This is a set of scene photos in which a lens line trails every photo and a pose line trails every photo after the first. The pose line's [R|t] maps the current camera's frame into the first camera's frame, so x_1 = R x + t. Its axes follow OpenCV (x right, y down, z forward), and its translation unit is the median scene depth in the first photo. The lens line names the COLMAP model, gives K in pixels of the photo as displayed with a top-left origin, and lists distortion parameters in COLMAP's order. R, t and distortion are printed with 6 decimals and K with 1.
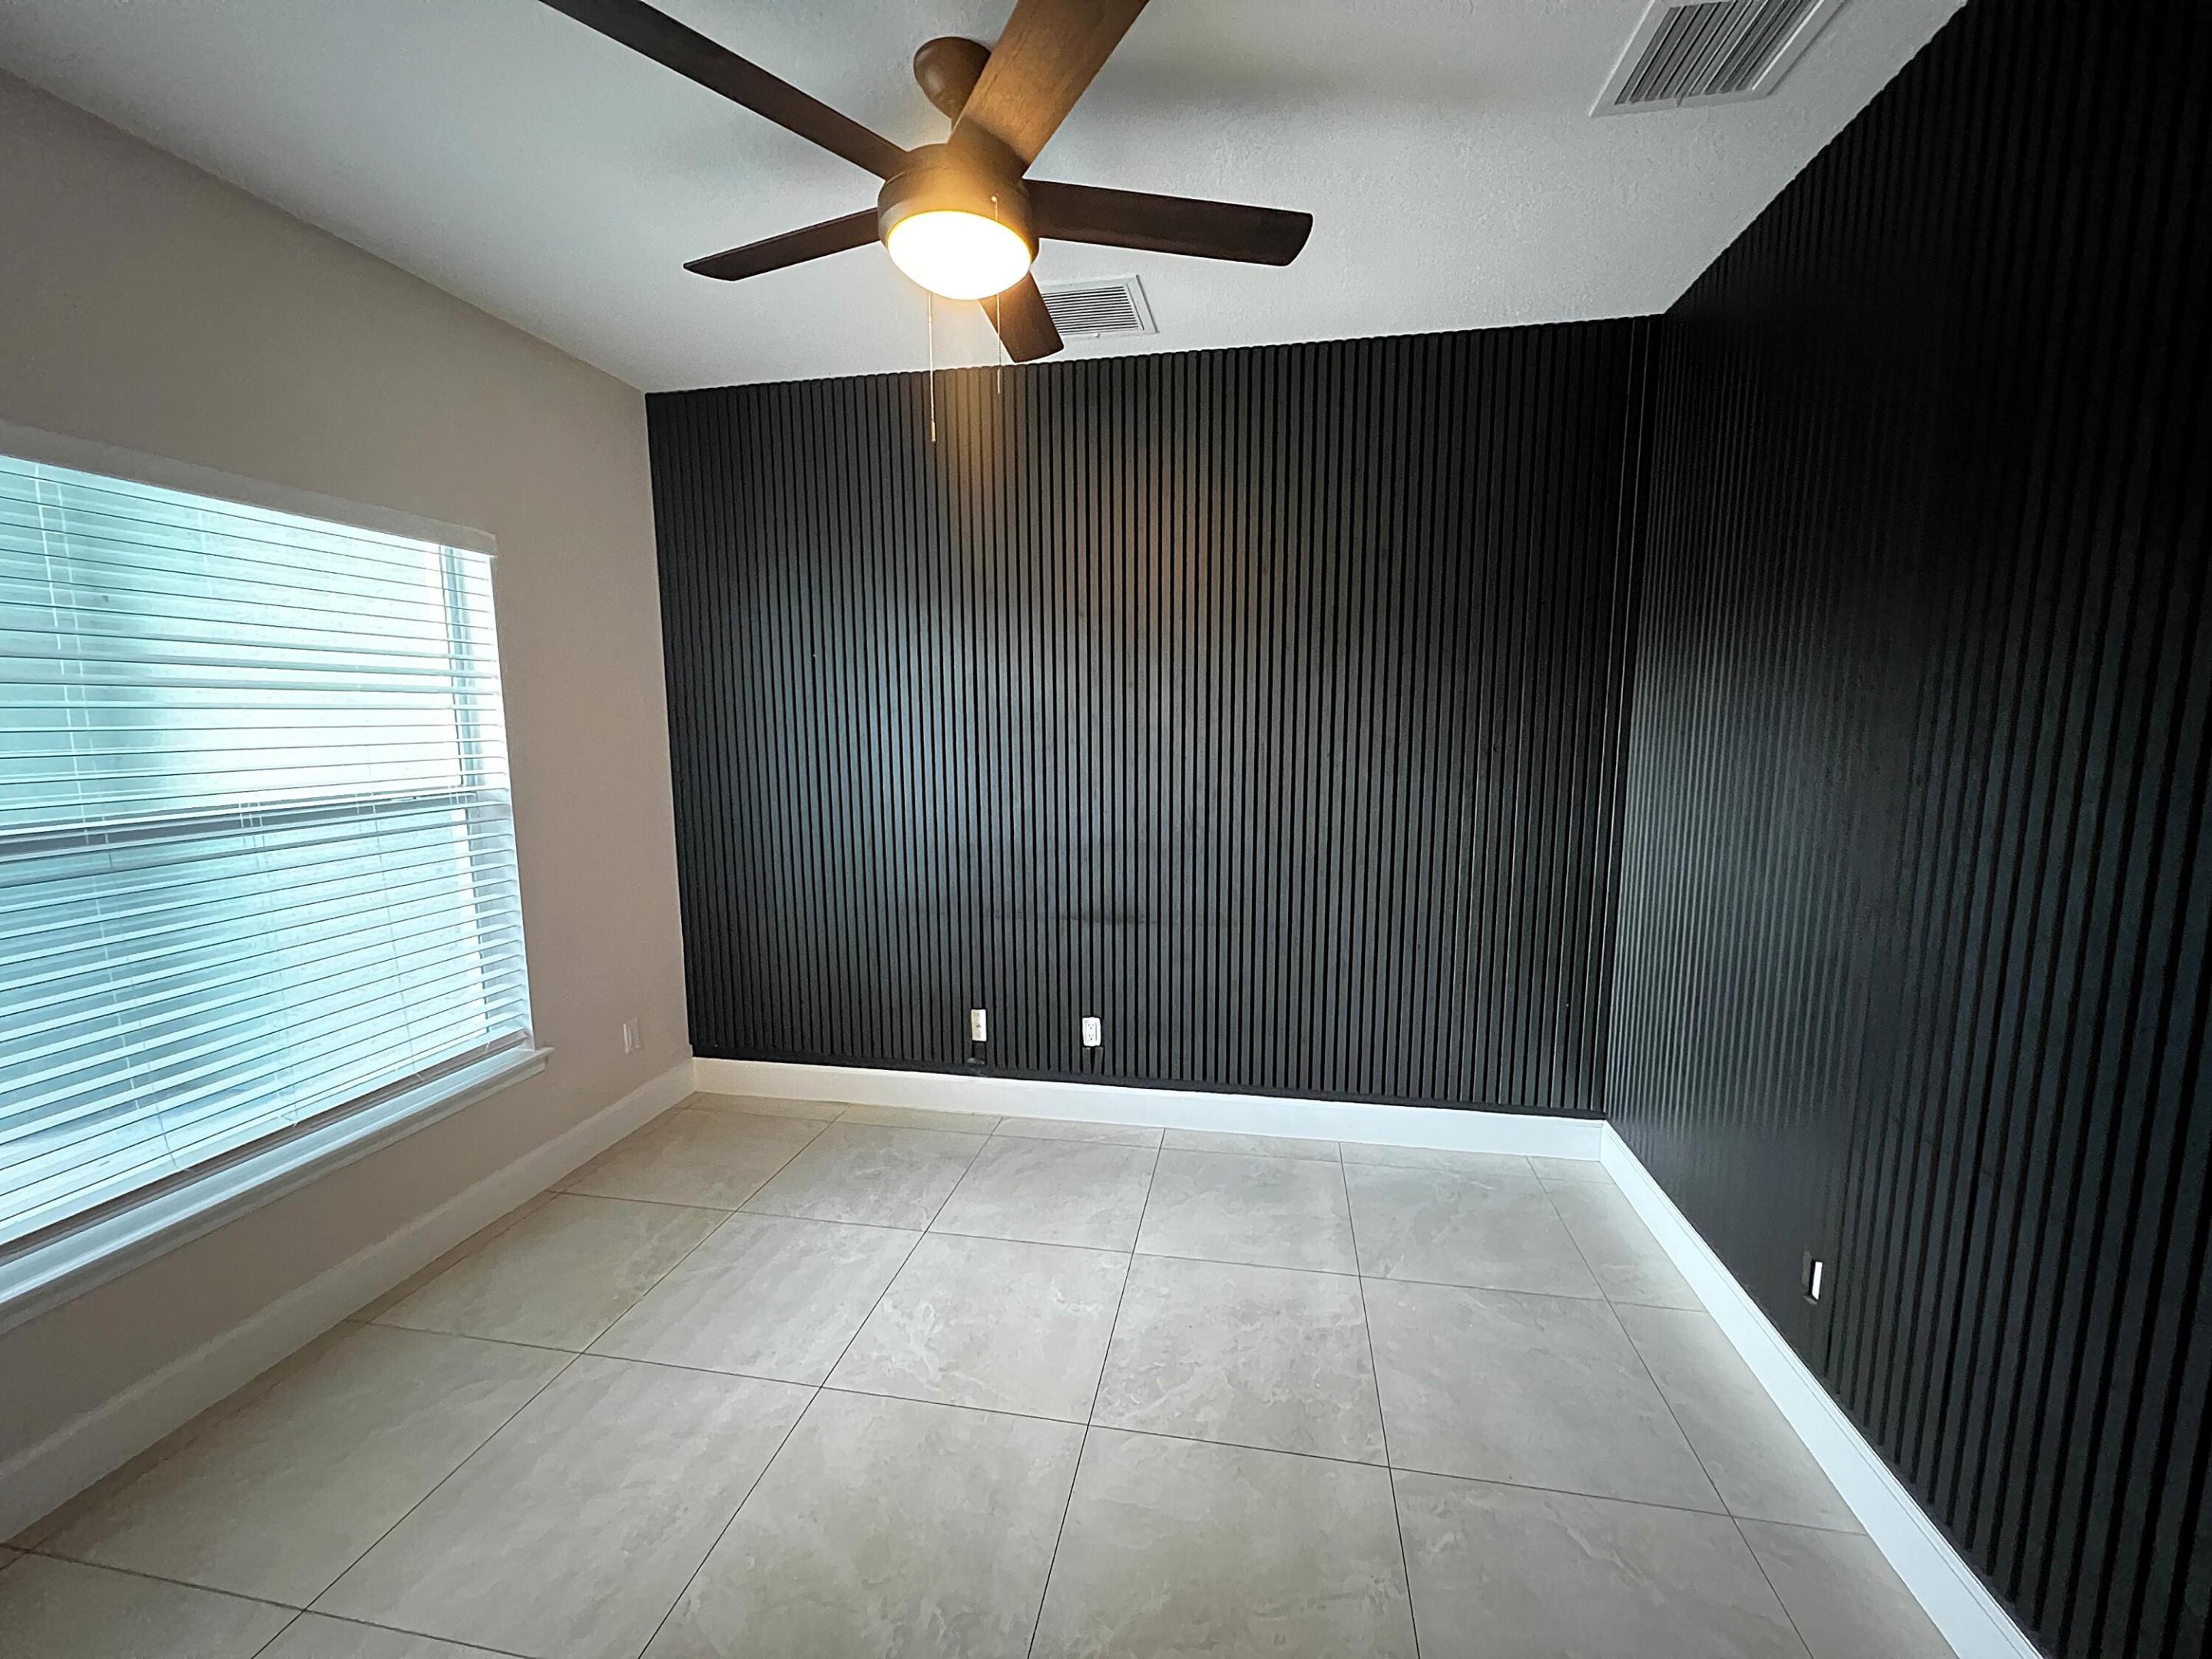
lens RADIAL K [[882.2, 0, 1110.7], [0, 882.2, 831.6], [0, 0, 1]] dist [-0.002017, 0.000517]
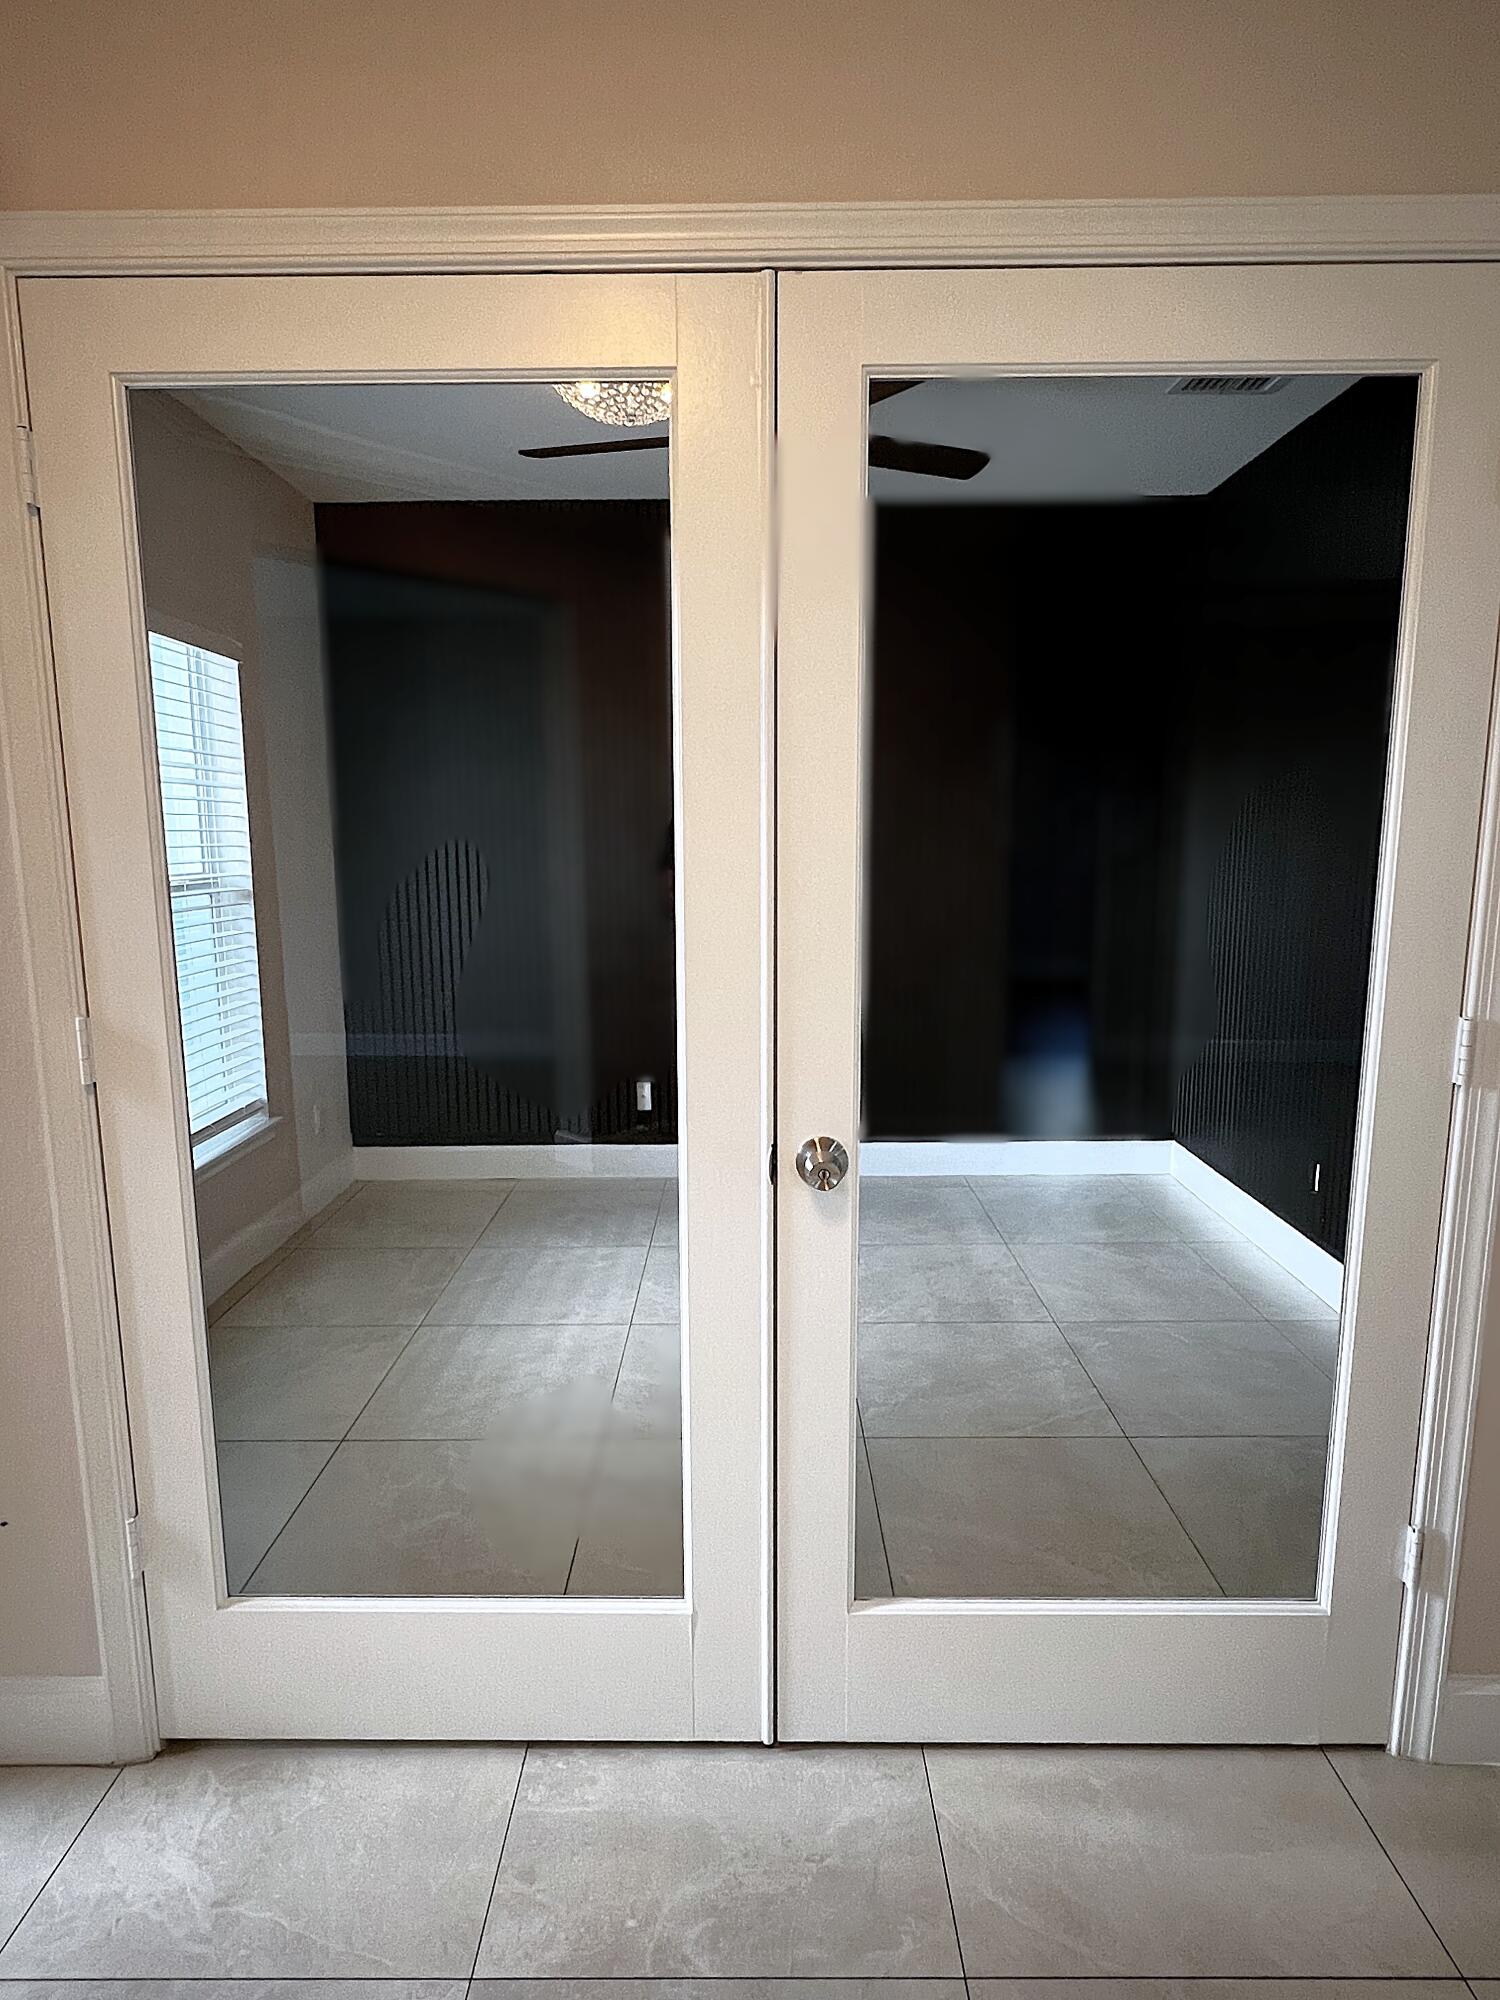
lens RADIAL K [[1091.6, 0, 746.1], [0, 1091.6, 1002.1], [0, 0, 1]] dist [0.002843, -0.000184]
pose [[0.984715, -0.028803, 0.171778, -0.315539], [0.025713, 0.999465, 0.020189, 0.097382], [-0.172268, -0.015464, 0.984929, -0.444503]]
